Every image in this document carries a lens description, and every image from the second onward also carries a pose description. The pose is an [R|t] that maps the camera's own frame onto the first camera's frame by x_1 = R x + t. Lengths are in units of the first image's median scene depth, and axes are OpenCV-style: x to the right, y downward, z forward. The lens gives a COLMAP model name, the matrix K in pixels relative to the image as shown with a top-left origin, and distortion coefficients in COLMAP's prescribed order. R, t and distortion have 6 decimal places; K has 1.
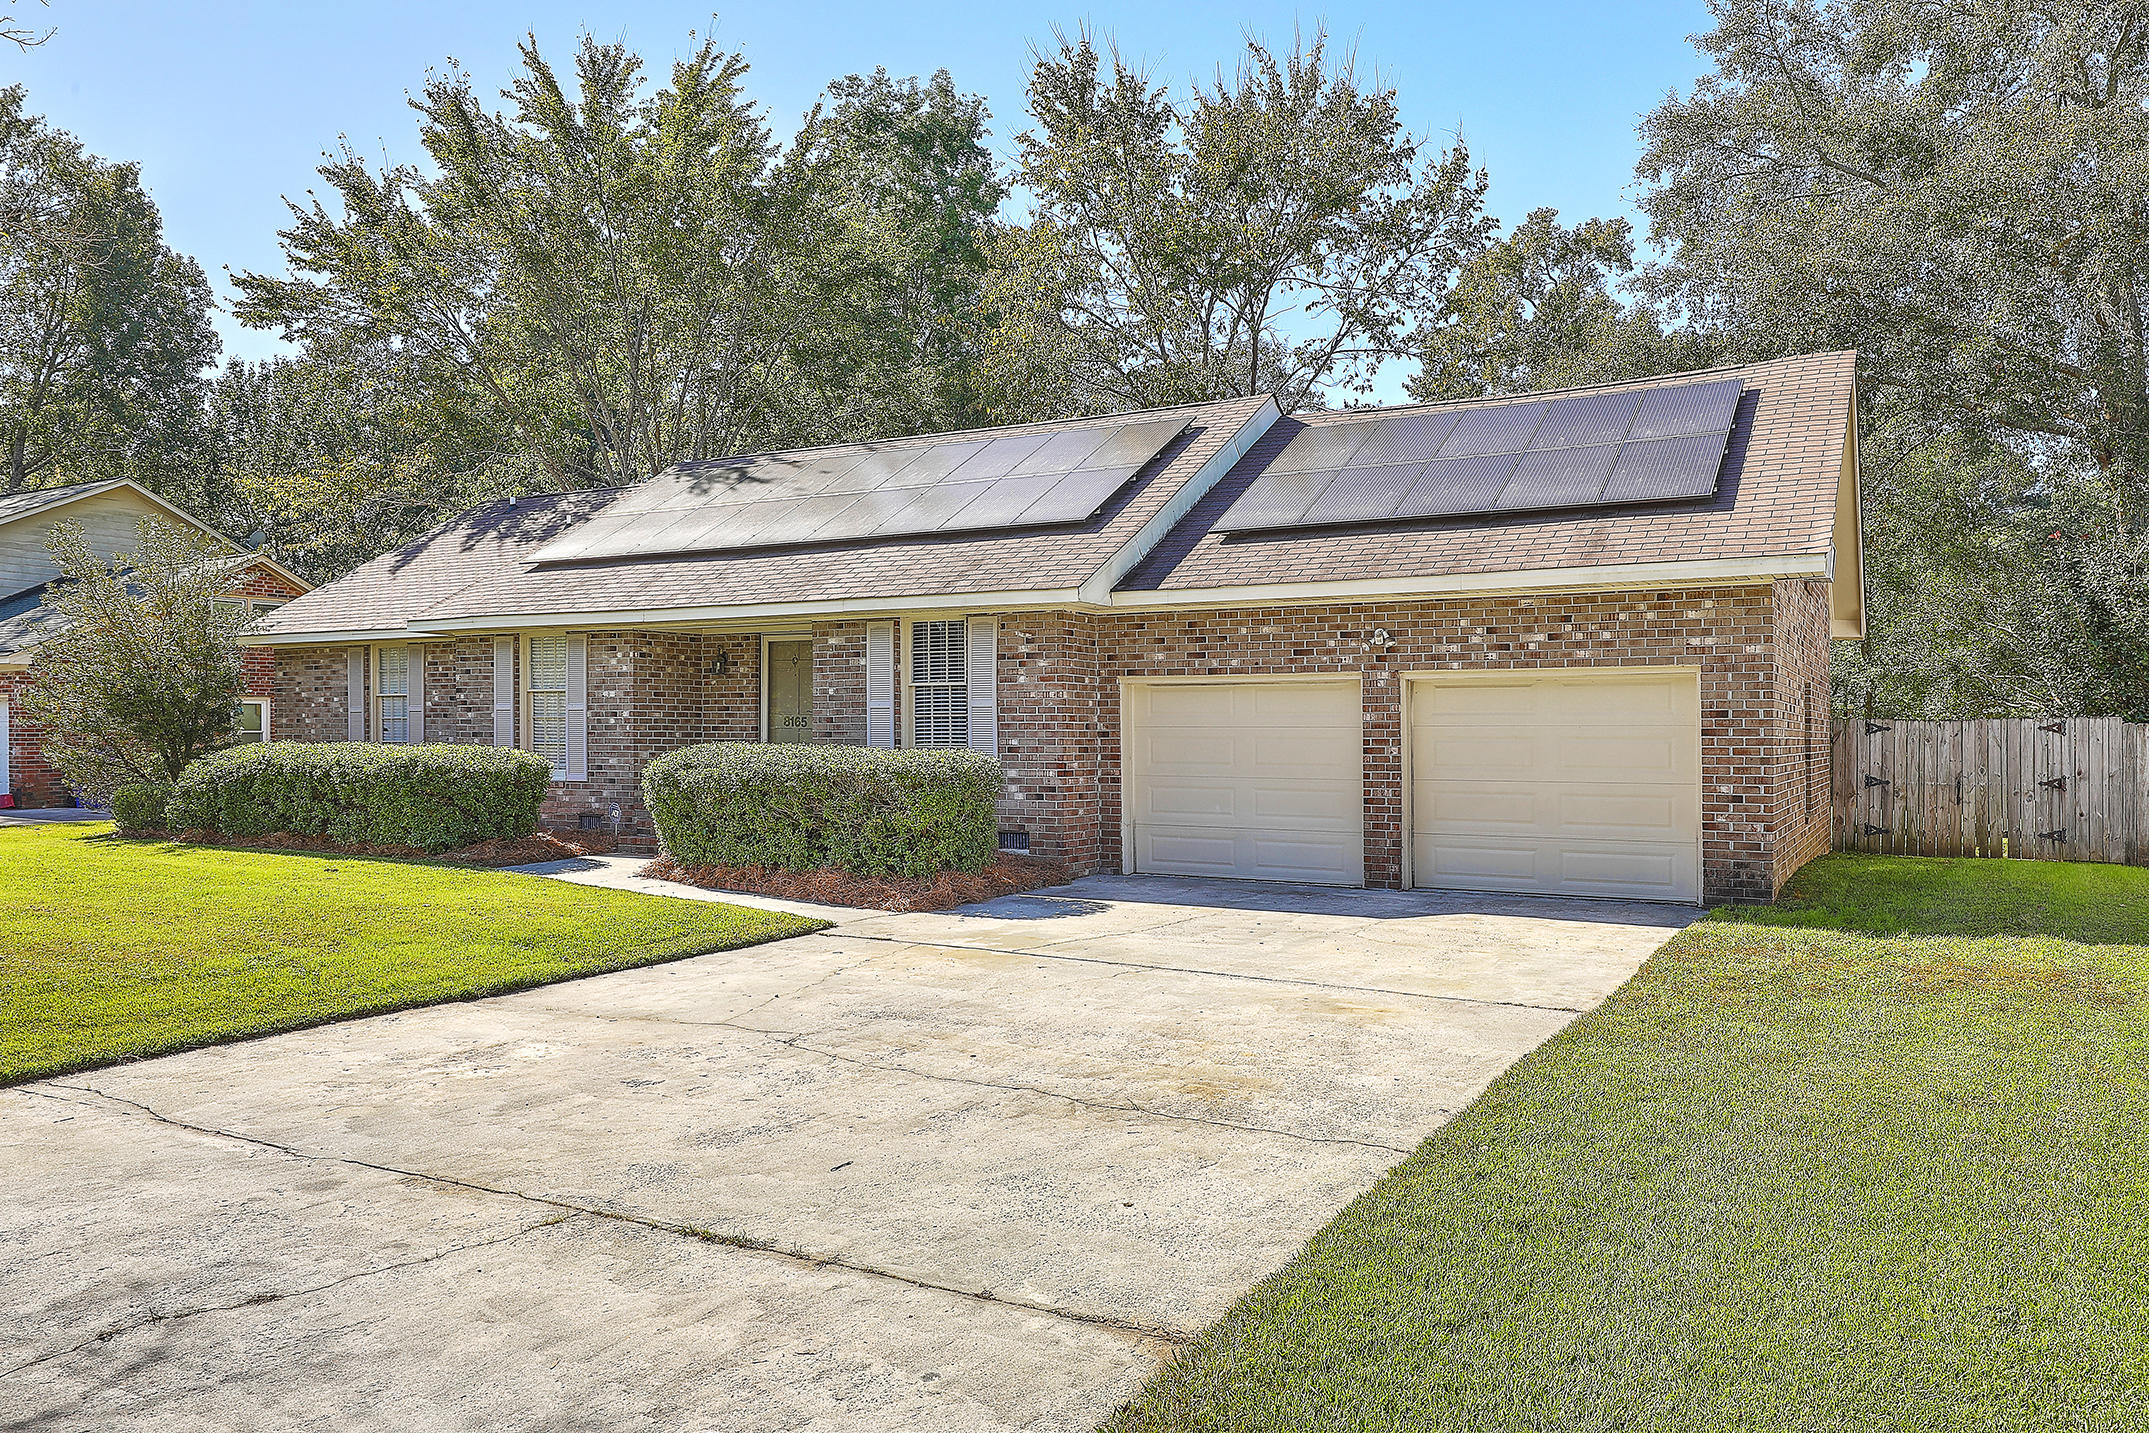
lens RADIAL K [[1461.1, 0, 1066.6], [0, 1461.1, 737.2], [0, 0, 1]] dist [0.006168, -0.003304]
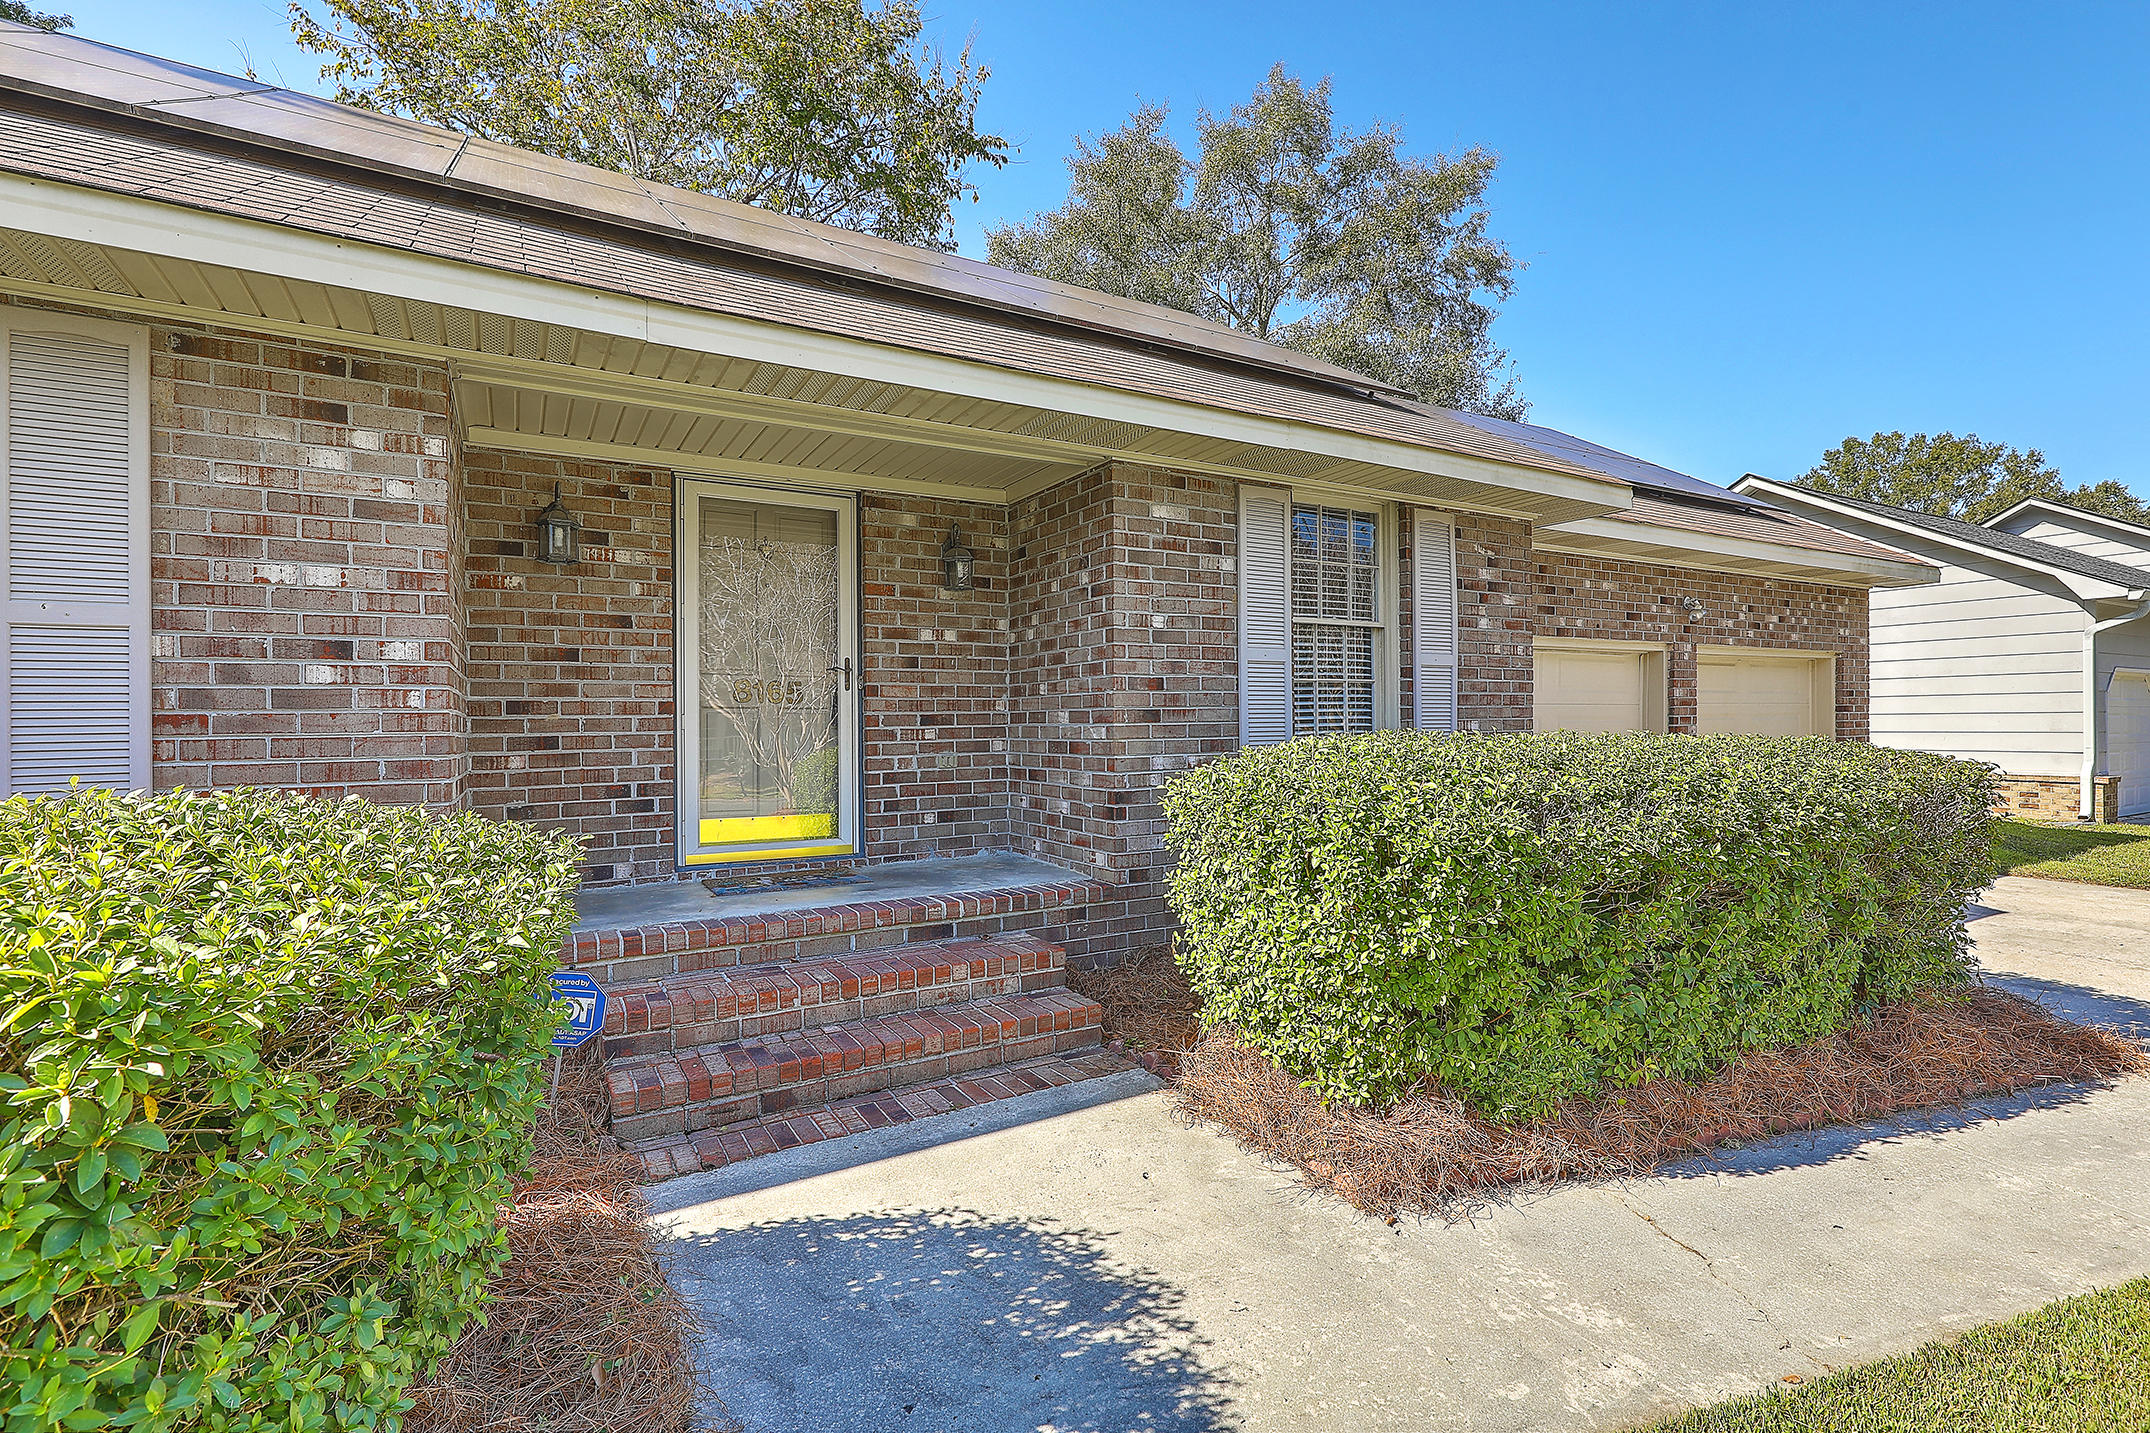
lens RADIAL K [[983.5, 0, 1092.3], [0, 983.5, 721.2], [0, 0, 1]] dist [0.005728, -0.001886]
pose [[0.515310, -0.004329, 0.856993, -0.469359], [0.013937, 0.999897, -0.003329, 0.000518], [-0.856890, 0.013660, 0.515318, 0.926143]]
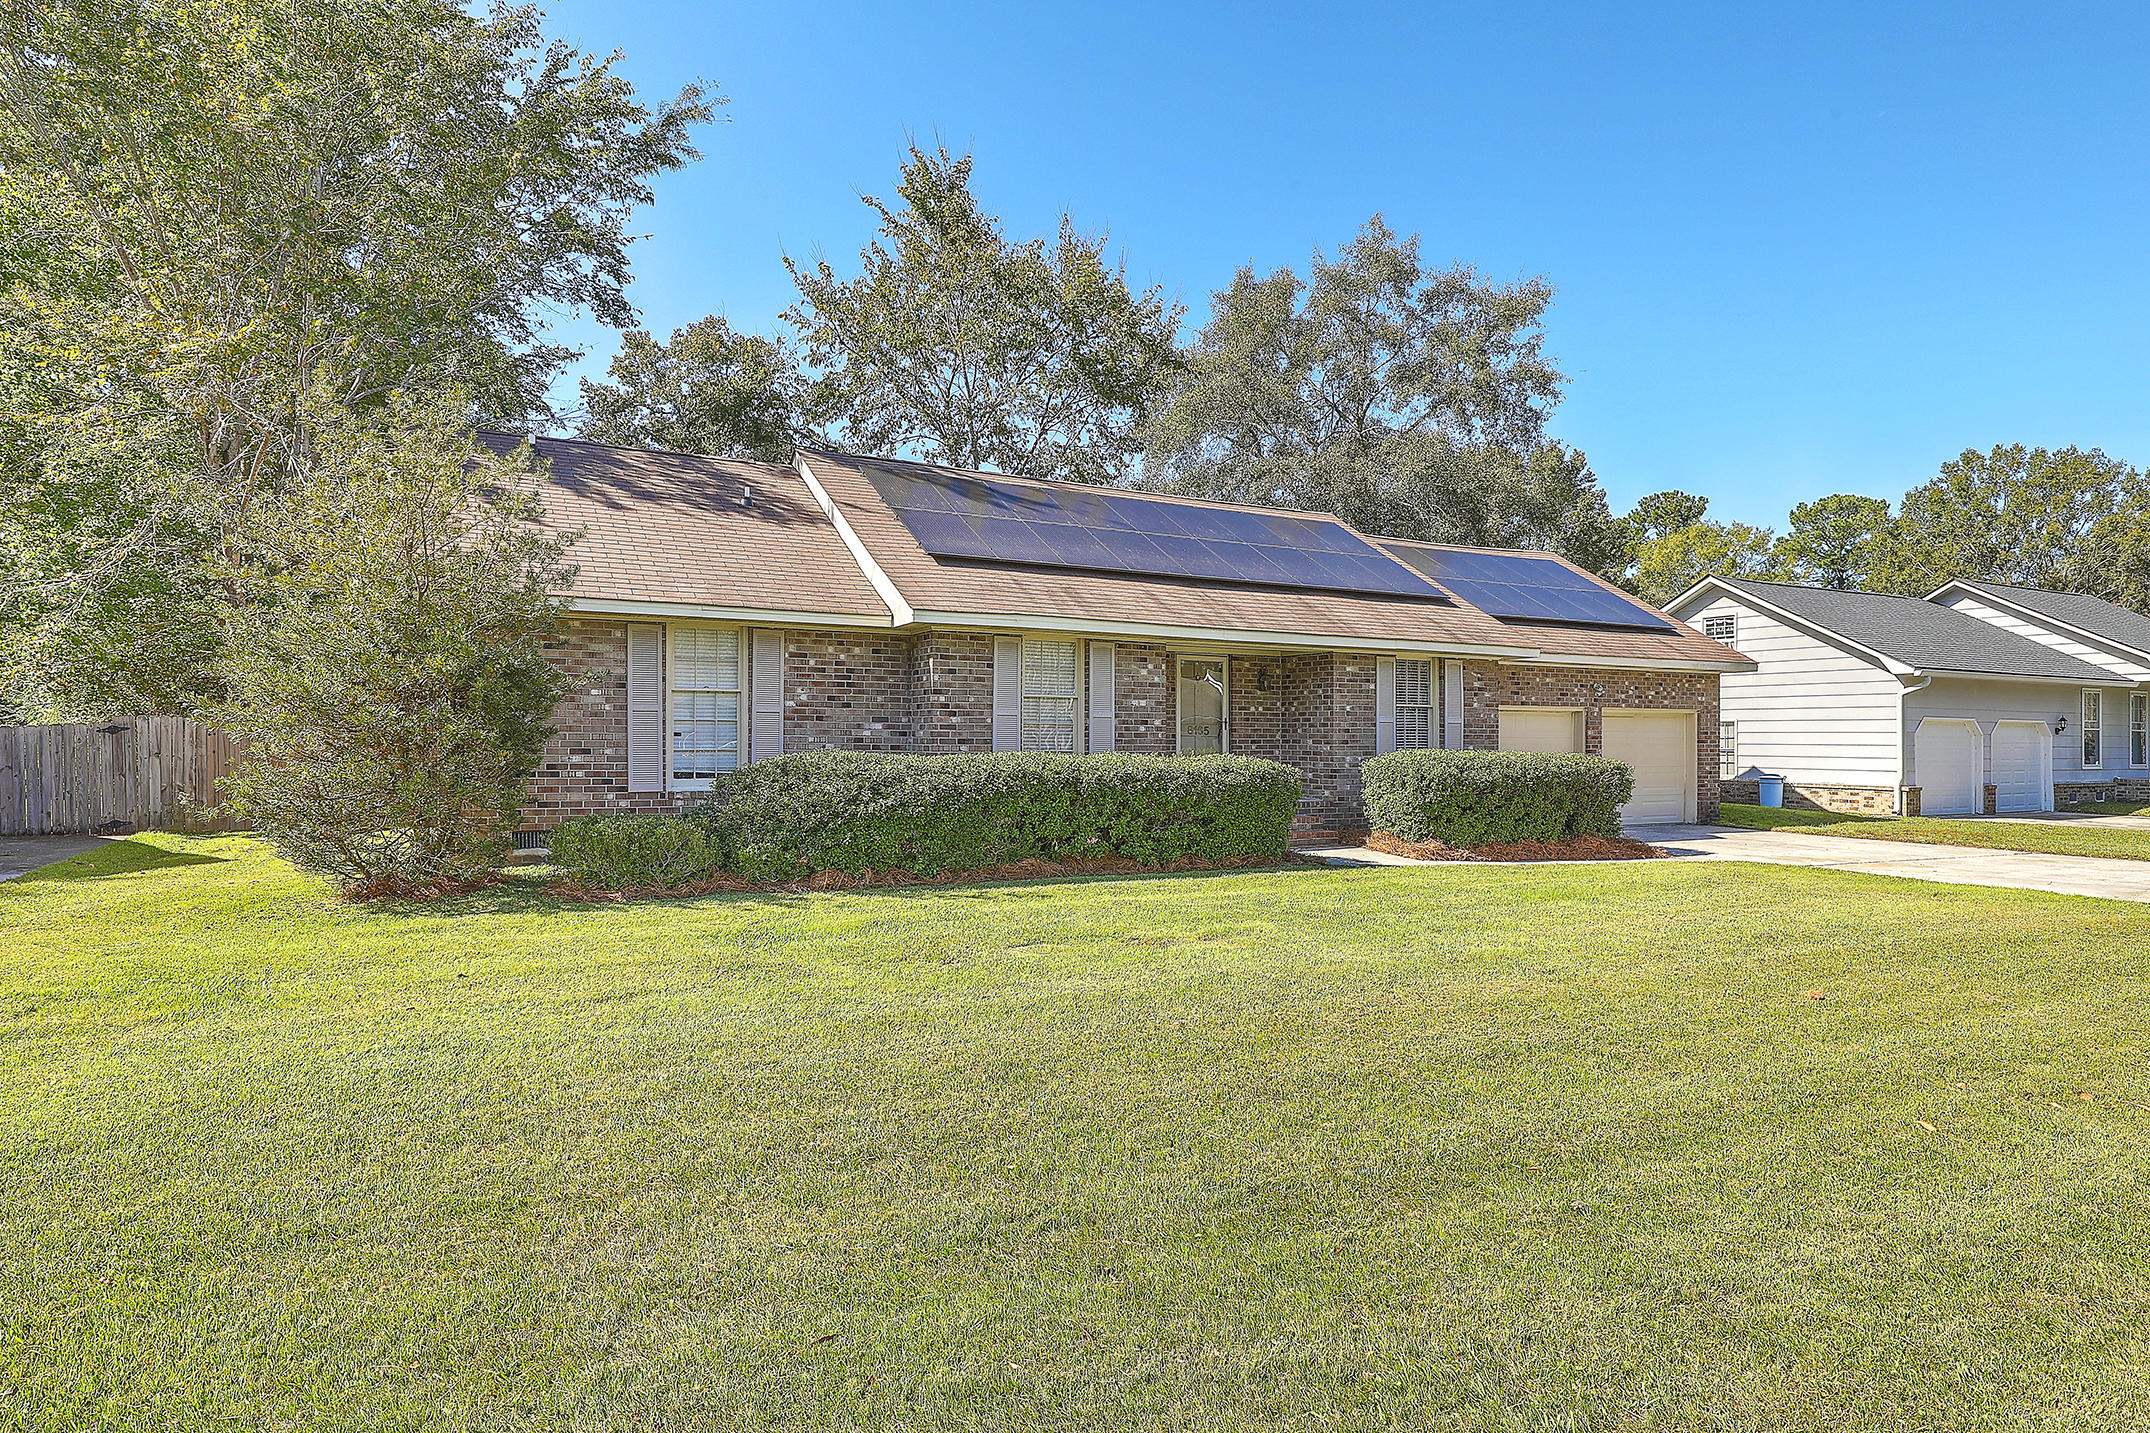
lens RADIAL K [[1185.1, 0, 1082.7], [0, 1185.1, 705.6], [0, 0, 1]] dist [0.000970, -0.002988]
pose [[0.544793, 0.023696, 0.838236, -1.242445], [-0.003518, 0.999656, -0.025972, -0.006521], [-0.838563, 0.011201, 0.544689, 0.680382]]
